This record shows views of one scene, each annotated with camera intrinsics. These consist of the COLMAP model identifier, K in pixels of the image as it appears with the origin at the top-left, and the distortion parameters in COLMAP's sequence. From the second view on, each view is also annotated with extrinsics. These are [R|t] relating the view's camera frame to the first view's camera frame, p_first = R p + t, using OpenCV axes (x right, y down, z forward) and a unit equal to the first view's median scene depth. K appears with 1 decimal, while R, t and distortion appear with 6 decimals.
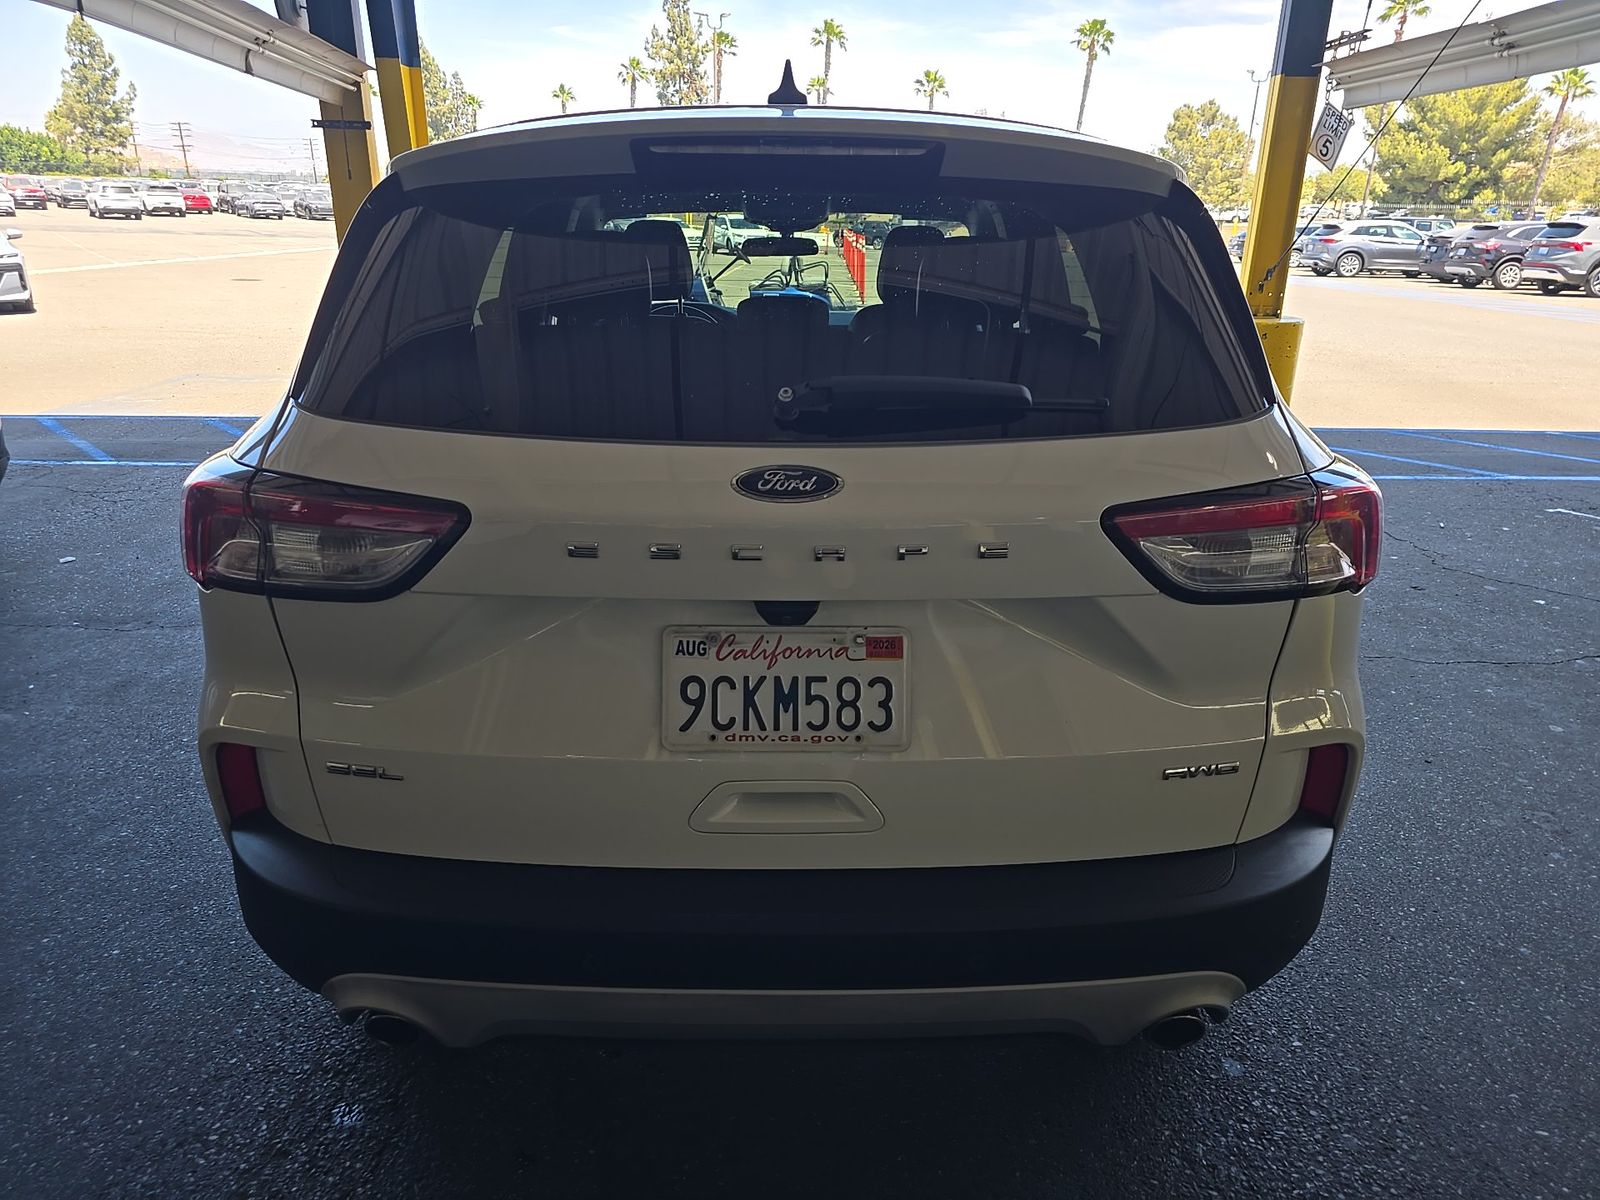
lens RADIAL K [[1093.8, 0, 805.0], [0, 1093.8, 608.8], [0, 0, 1]] dist [0.031576, -0.035715]
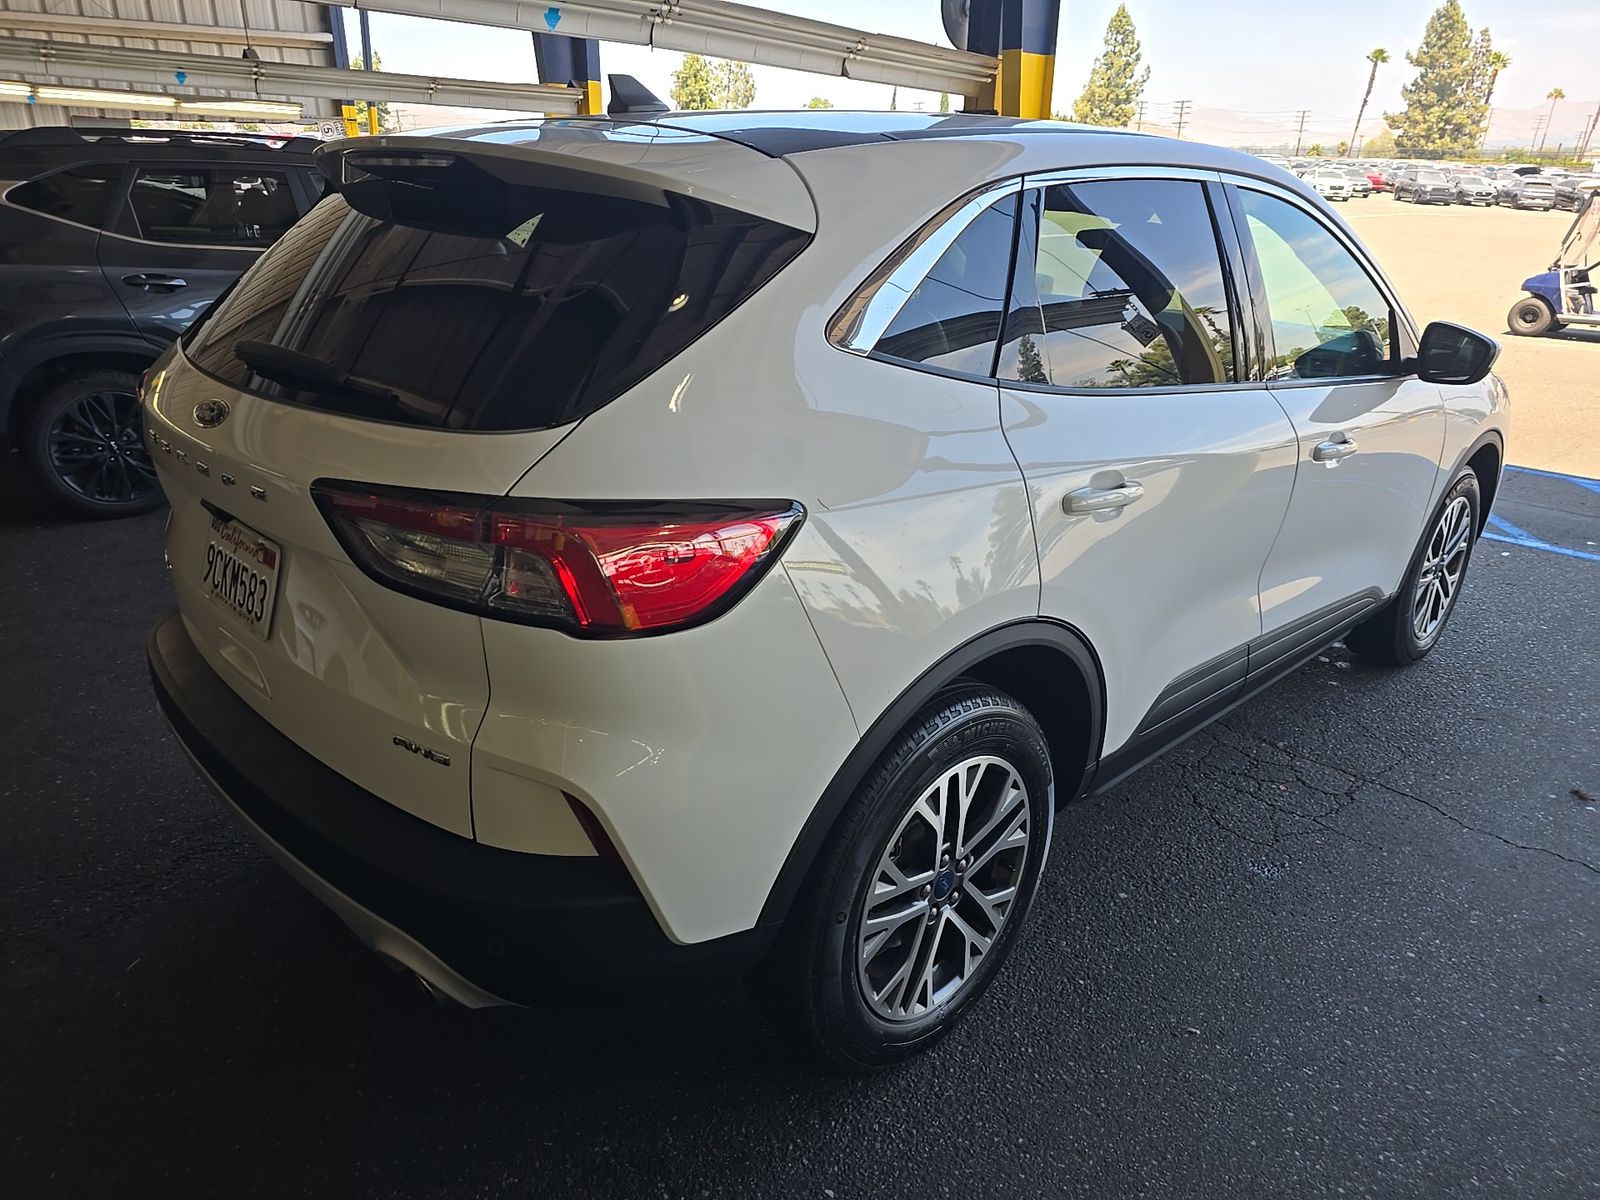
lens RADIAL K [[1093.8, 0, 805.0], [0, 1093.8, 608.8], [0, 0, 1]] dist [0.031576, -0.035715]
pose [[0.671166, 0.269698, -0.690506, 0.065265], [-0.253916, 0.958763, 0.127669, -0.010800], [0.696464, 0.089643, 0.711970, 0.025114]]
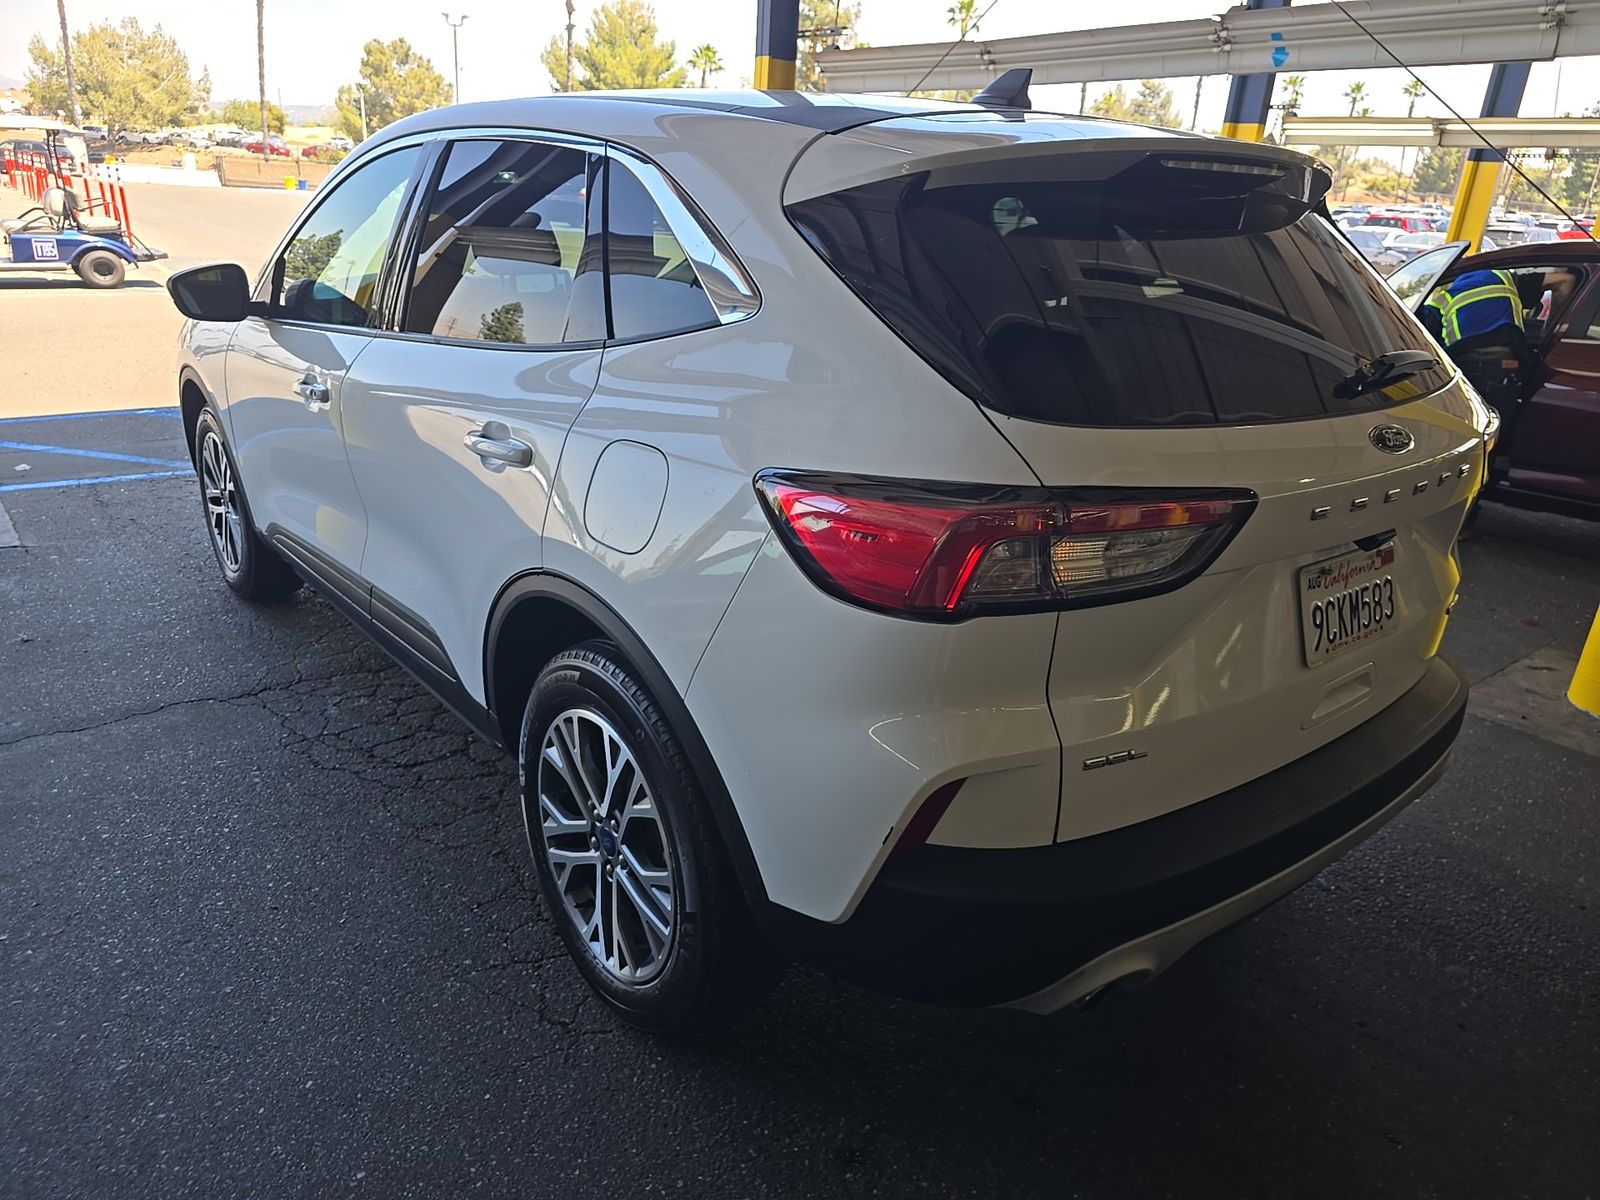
lens RADIAL K [[1093.8, 0, 805.0], [0, 1093.8, 608.8], [0, 0, 1]] dist [0.031576, -0.035715]
pose [[0.778530, -0.193310, 0.597095, -0.060936], [0.164676, 0.980968, 0.102874, -0.007413], [-0.605618, 0.018237, 0.795546, 0.017001]]
